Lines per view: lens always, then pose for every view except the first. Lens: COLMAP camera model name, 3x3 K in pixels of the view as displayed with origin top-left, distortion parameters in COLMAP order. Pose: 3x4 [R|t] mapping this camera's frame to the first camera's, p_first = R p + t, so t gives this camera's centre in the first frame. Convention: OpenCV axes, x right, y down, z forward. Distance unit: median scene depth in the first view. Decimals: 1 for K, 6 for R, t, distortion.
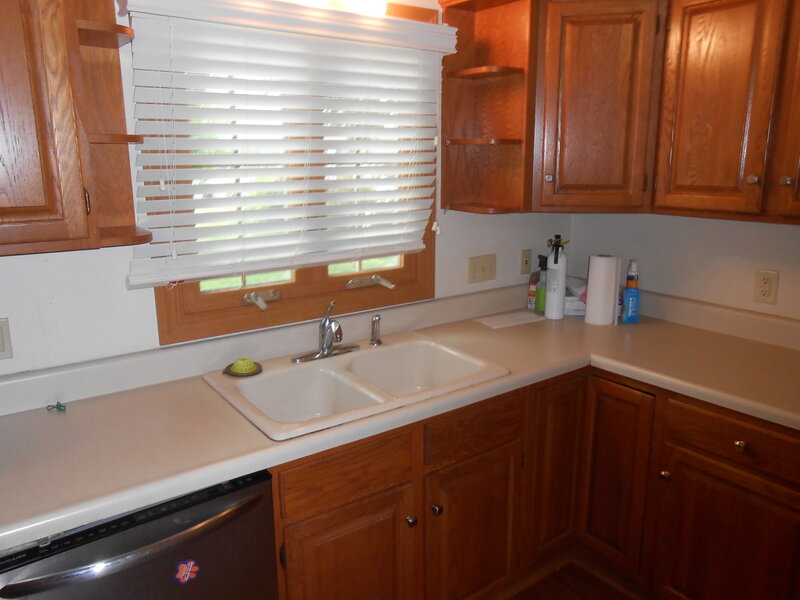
lens RADIAL K [[629.7, 0, 399.6], [0, 629.7, 298.8], [0, 0, 1]] dist [-0.033971, 0.056967]
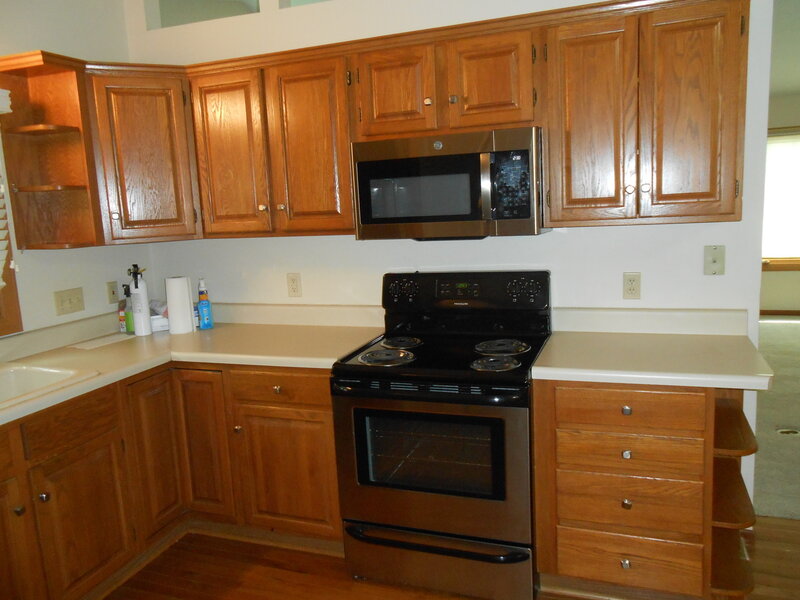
lens RADIAL K [[629.7, 0, 397.3], [0, 629.7, 301.6], [0, 0, 1]] dist [-0.033971, 0.056967]
pose [[0.832457, -0.119993, 0.540940, 0.015987], [0.165016, 0.985659, -0.035302, 0.107324], [-0.528947, 0.118651, 0.840320, -0.299711]]
